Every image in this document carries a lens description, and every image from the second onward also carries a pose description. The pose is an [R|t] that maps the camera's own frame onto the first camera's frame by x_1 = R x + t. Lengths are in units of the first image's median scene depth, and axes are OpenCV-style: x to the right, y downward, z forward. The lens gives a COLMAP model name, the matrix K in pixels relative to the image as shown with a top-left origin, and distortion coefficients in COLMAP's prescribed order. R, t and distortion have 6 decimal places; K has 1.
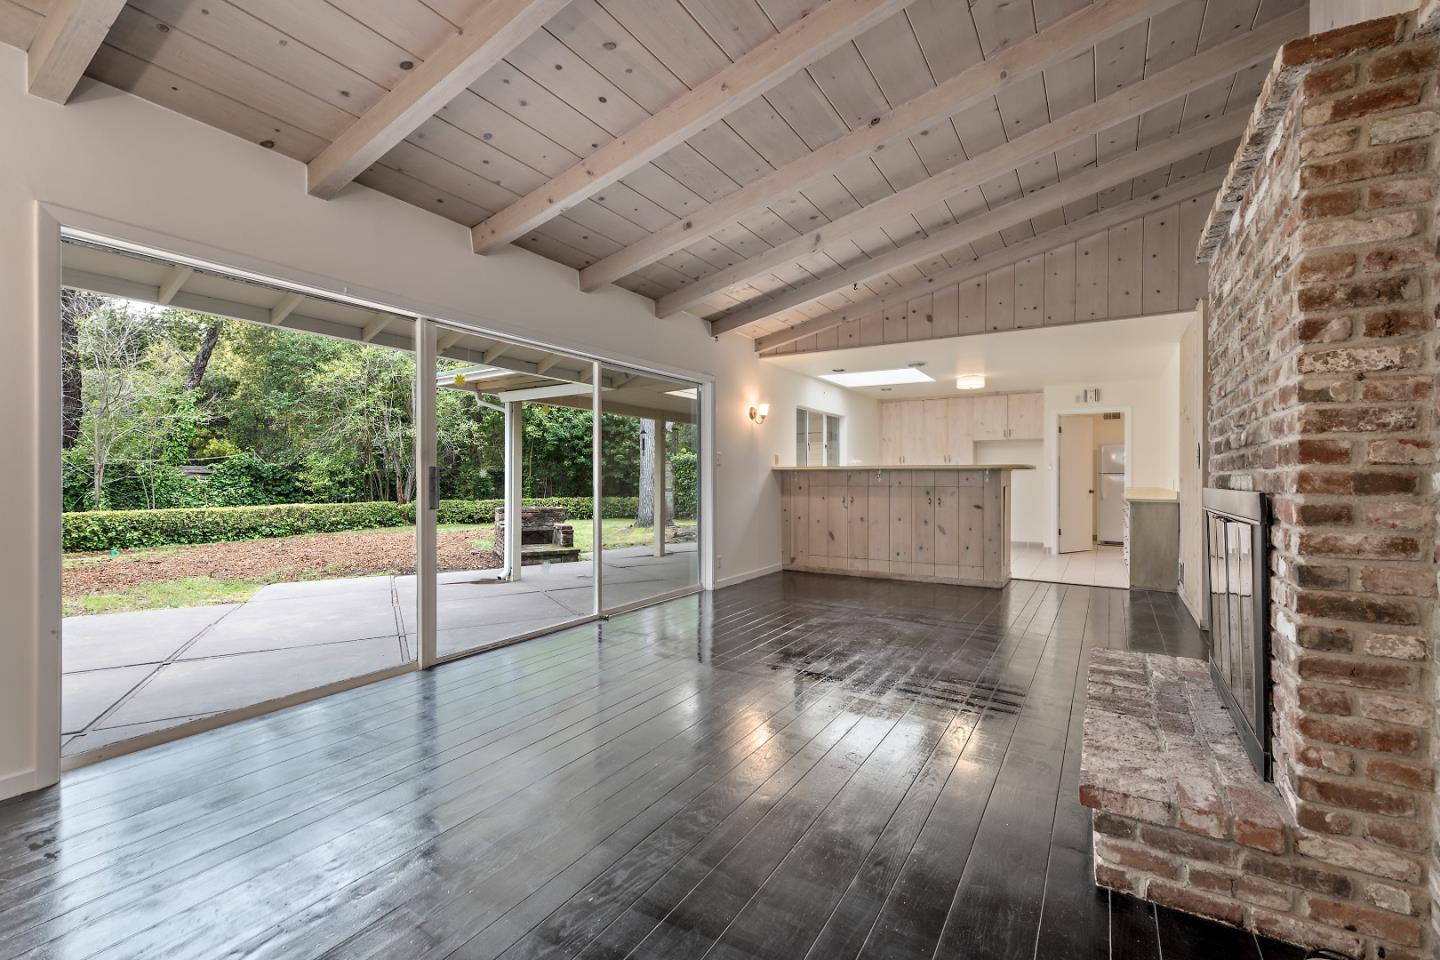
lens RADIAL K [[631.1, 0, 710.6], [0, 631.1, 481.1], [0, 0, 1]] dist [0.015742, -0.000402]
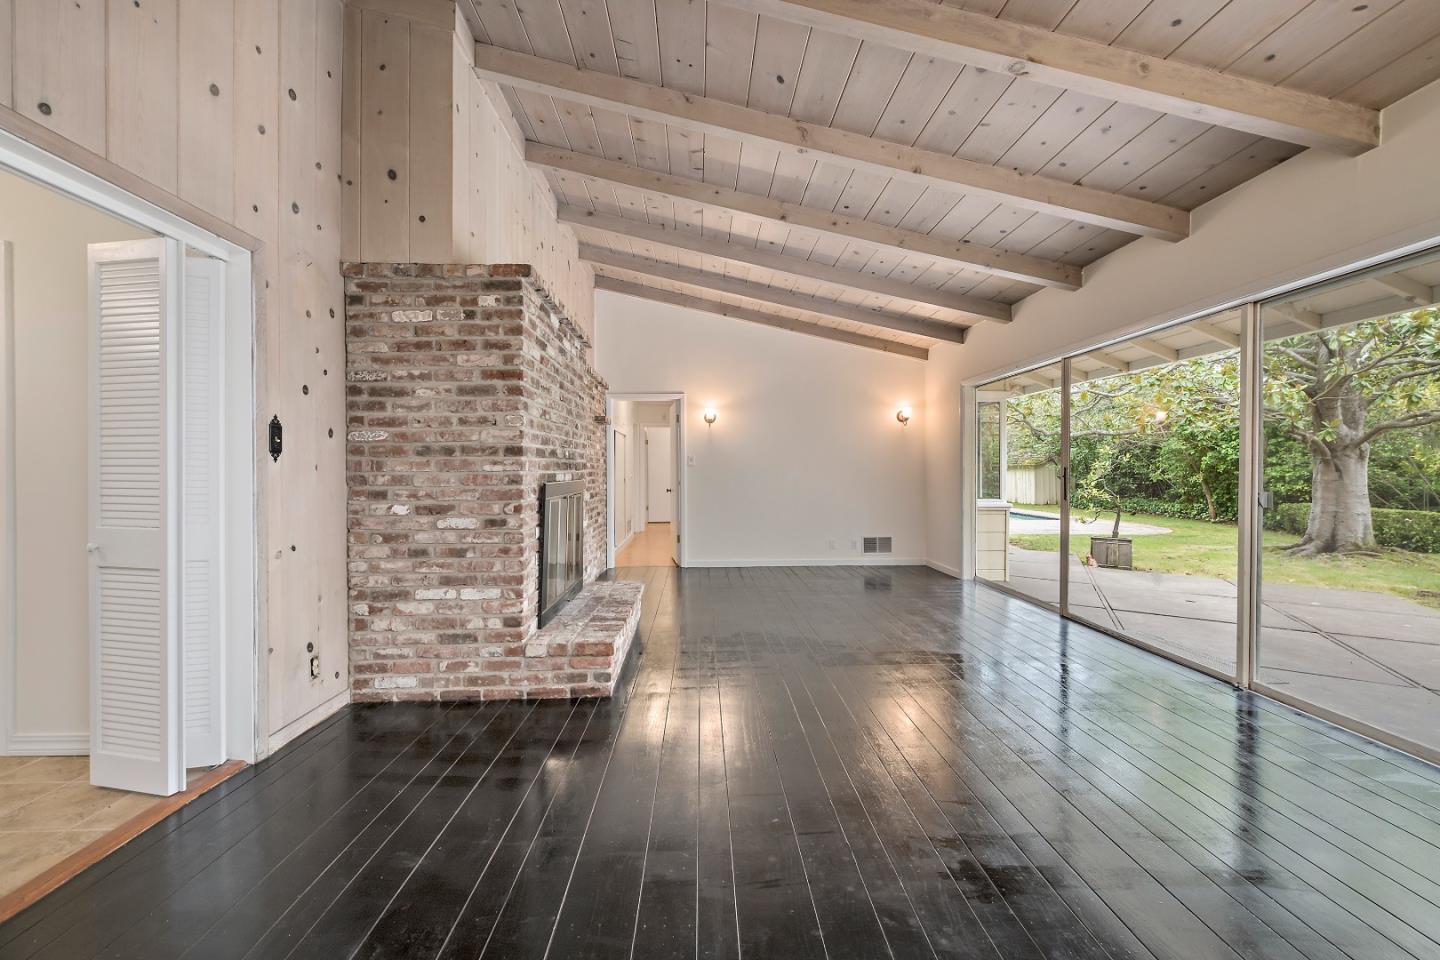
lens RADIAL K [[574.5, 0, 719.7], [0, 574.5, 473.9], [0, 0, 1]] dist [0.008560, -0.001676]
pose [[-0.826651, -0.001798, -0.562712, 0.478108], [-0.008724, 0.999916, 0.009621, -0.009387], [0.562647, 0.012862, -0.826597, 0.896197]]
